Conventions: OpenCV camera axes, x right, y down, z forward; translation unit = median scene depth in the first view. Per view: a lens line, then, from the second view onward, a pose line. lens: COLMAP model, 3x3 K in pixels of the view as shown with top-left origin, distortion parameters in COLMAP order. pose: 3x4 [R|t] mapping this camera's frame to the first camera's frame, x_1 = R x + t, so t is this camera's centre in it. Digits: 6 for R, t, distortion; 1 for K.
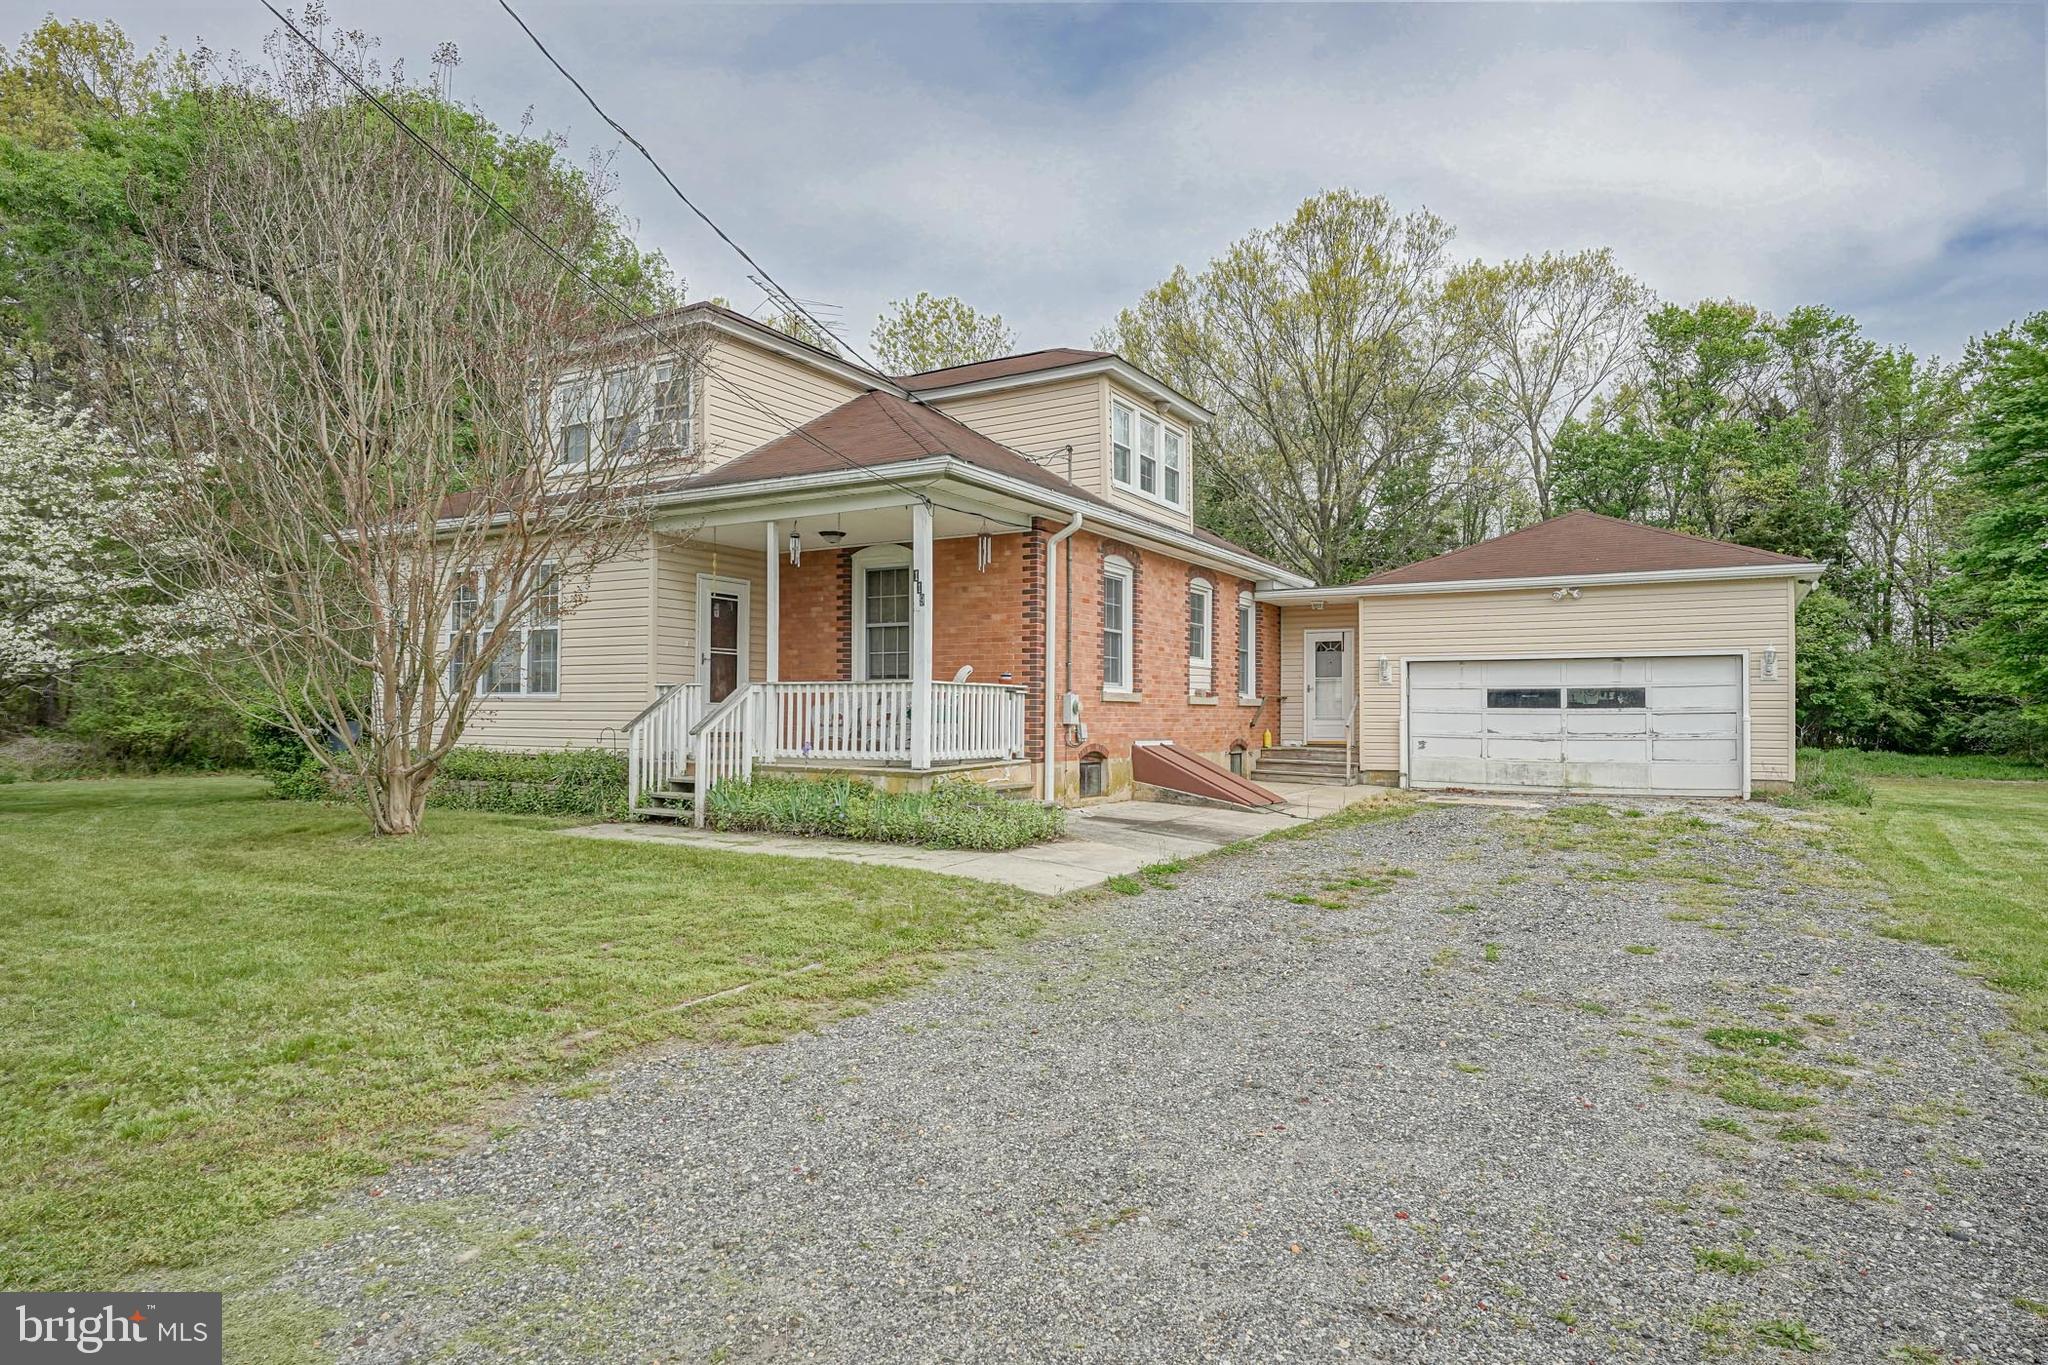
lens RADIAL K [[1173.8, 0, 933.9], [0, 1173.8, 684.4], [0, 0, 1]] dist [-0.003813, 0.003752]
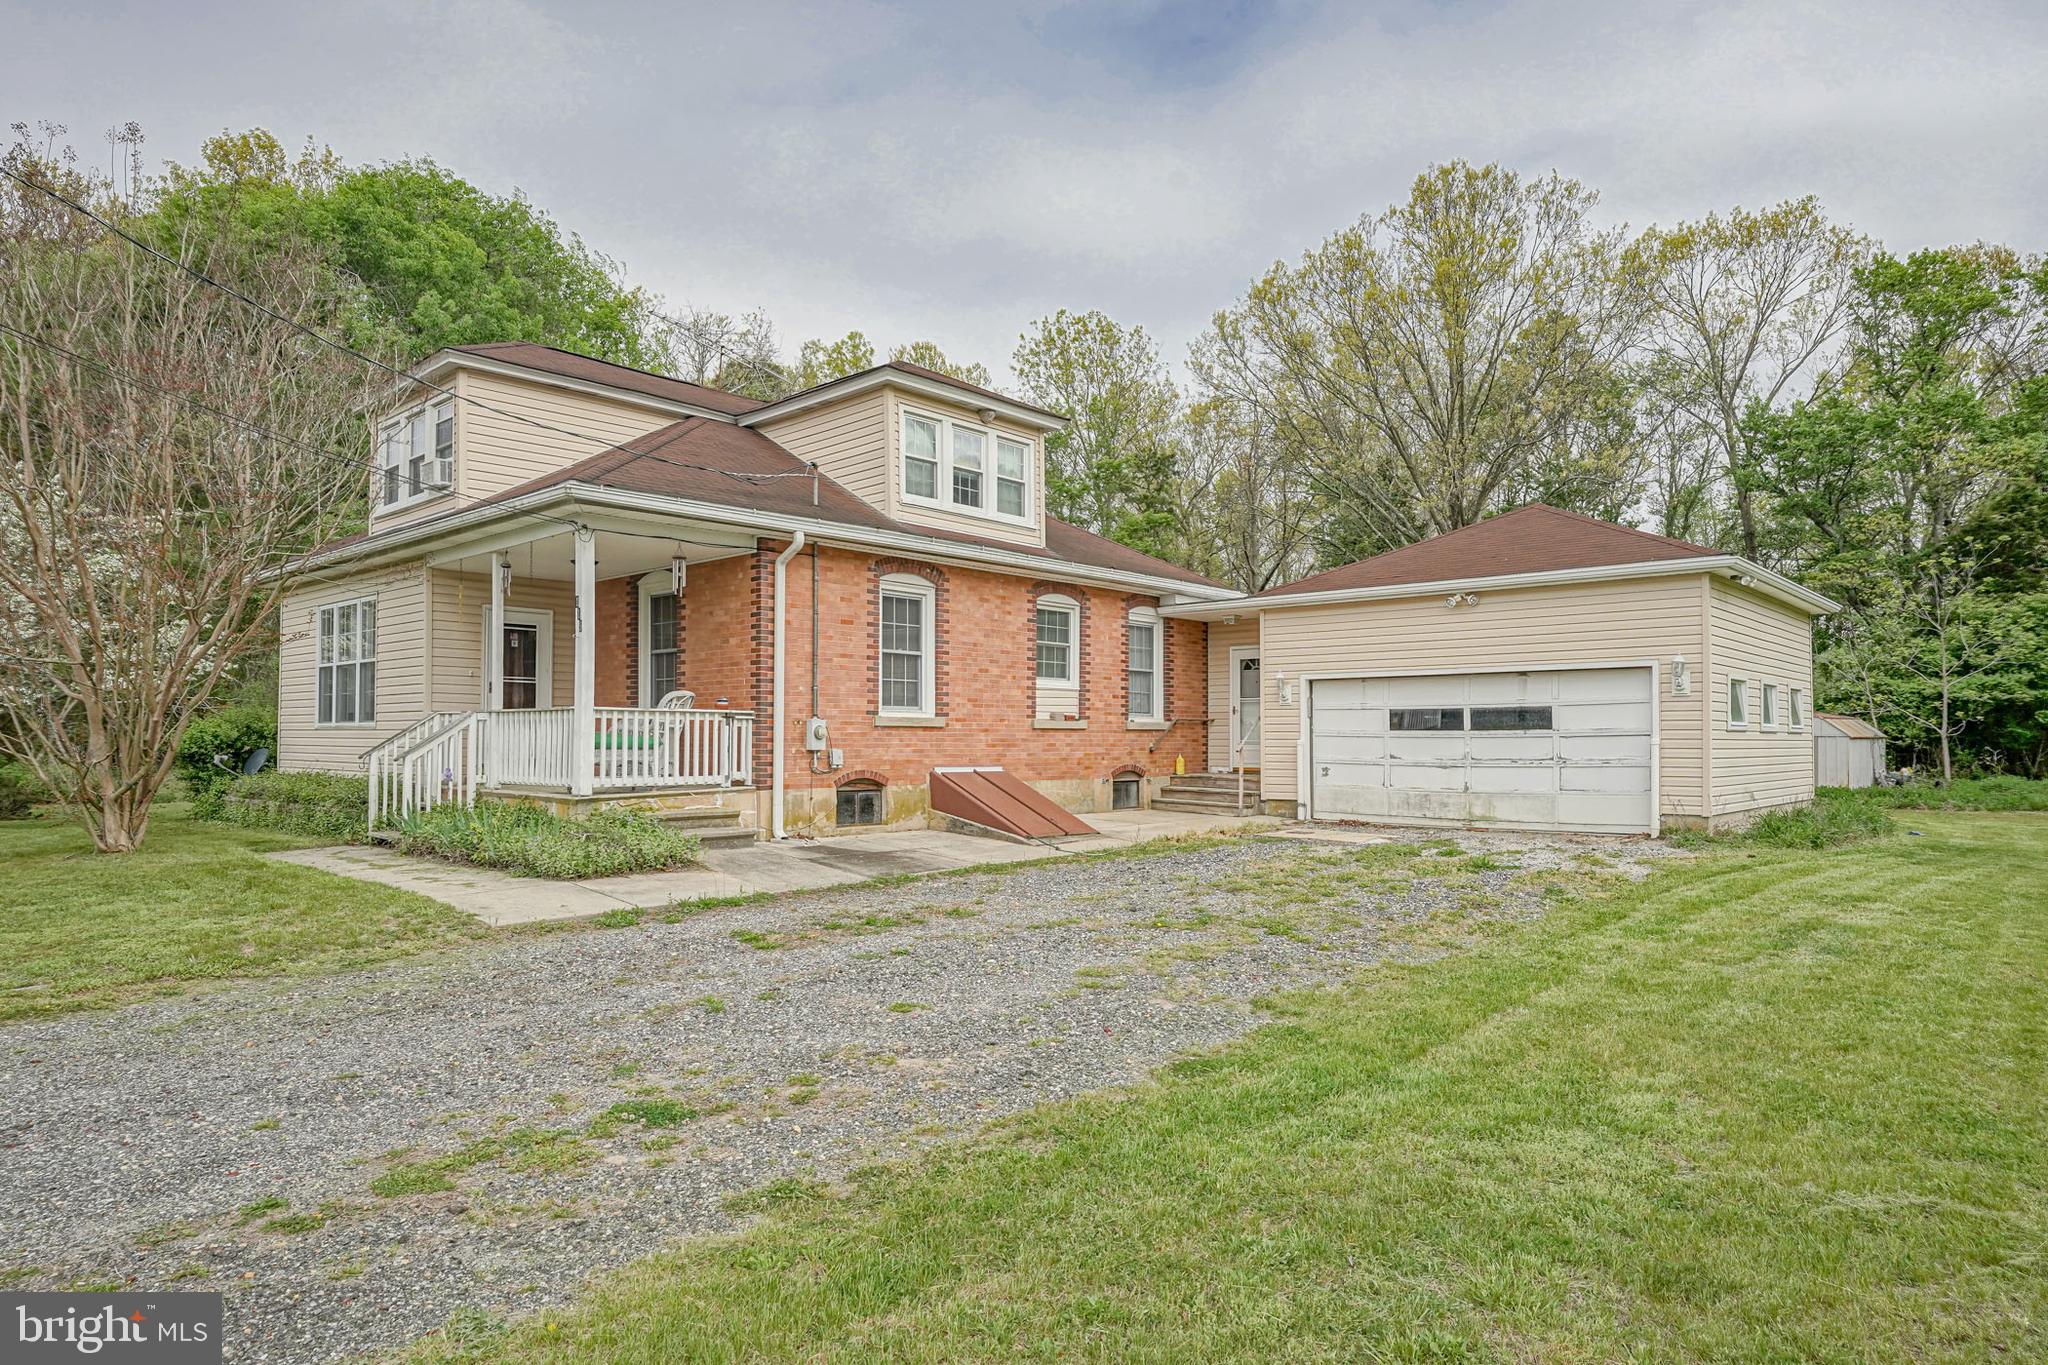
lens RADIAL K [[1173.8, 0, 940.8], [0, 1173.8, 705.0], [0, 0, 1]] dist [-0.003813, 0.003752]
pose [[0.978449, -0.009550, -0.206270, 0.341008], [0.009001, 0.999953, -0.003598, 0.000845], [0.206294, 0.001664, 0.978489, 0.061334]]
